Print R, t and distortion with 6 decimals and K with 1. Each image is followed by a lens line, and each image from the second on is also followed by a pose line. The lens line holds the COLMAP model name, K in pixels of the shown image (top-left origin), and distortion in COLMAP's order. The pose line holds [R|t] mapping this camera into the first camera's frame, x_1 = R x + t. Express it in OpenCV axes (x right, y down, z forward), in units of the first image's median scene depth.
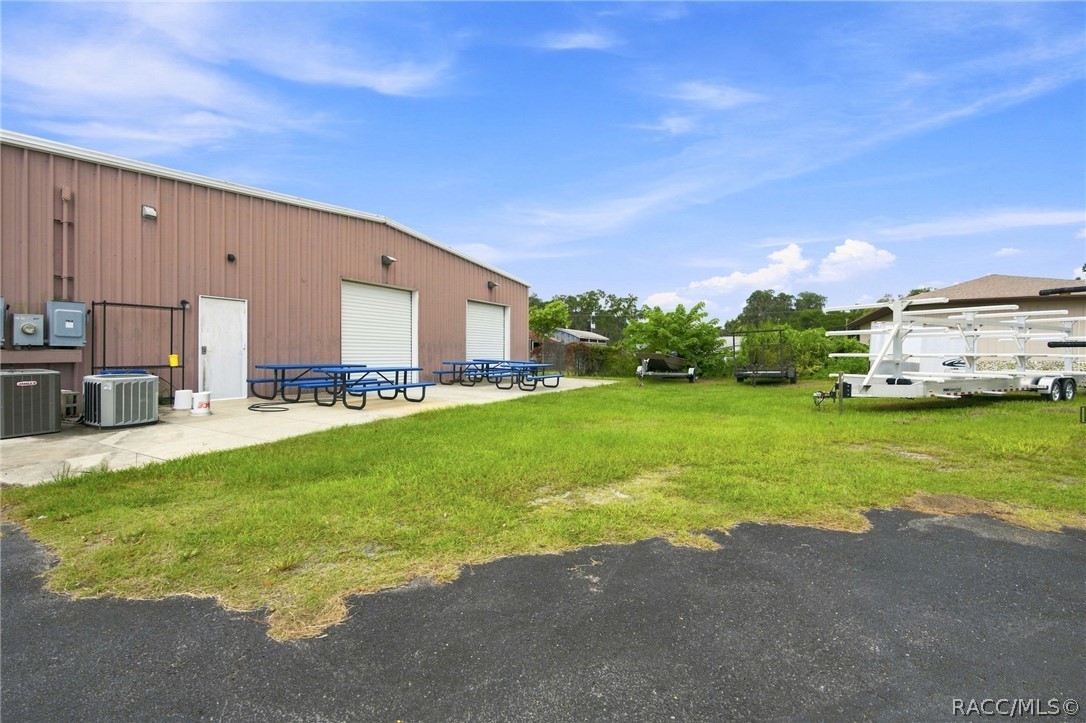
lens RADIAL K [[490.4, 0, 545.9], [0, 490.4, 349.2], [0, 0, 1]] dist [0.003019, 0.000591]
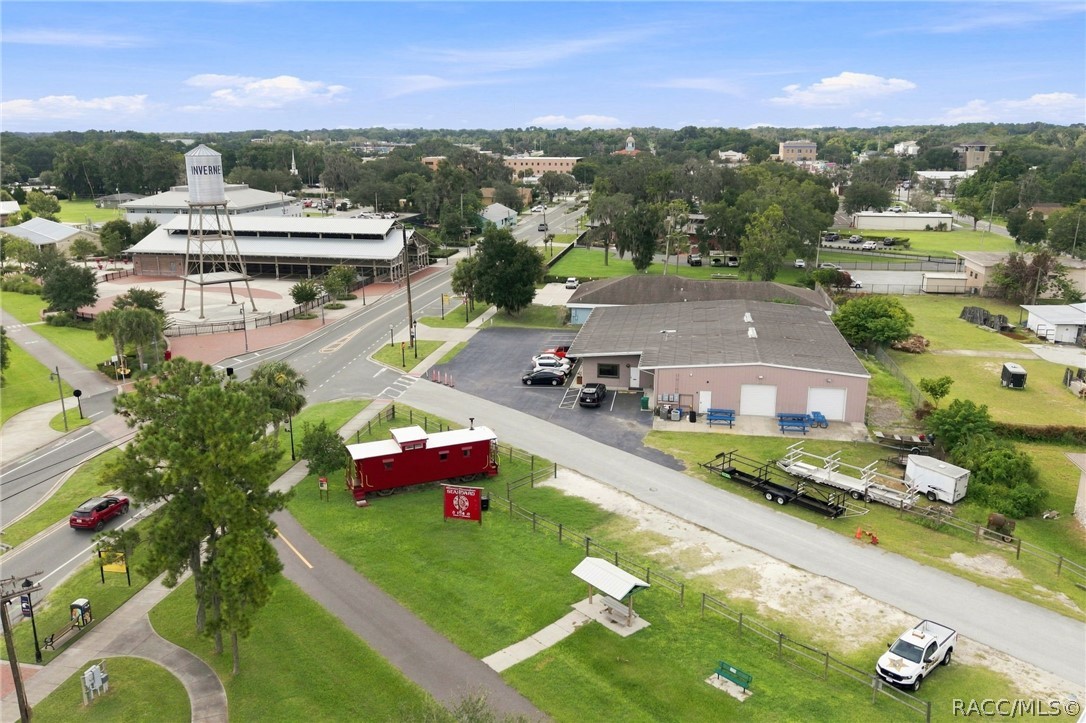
lens RADIAL K [[854.9, 0, 543.0], [0, 854.9, 361.5], [0, 0, 1]] dist [0.096854, -0.208544]
pose [[0.282050, 0.250007, -0.926253, 7.476769], [0.005360, 0.965025, 0.262104, -2.991291], [0.959385, -0.078891, 0.270845, -3.039083]]
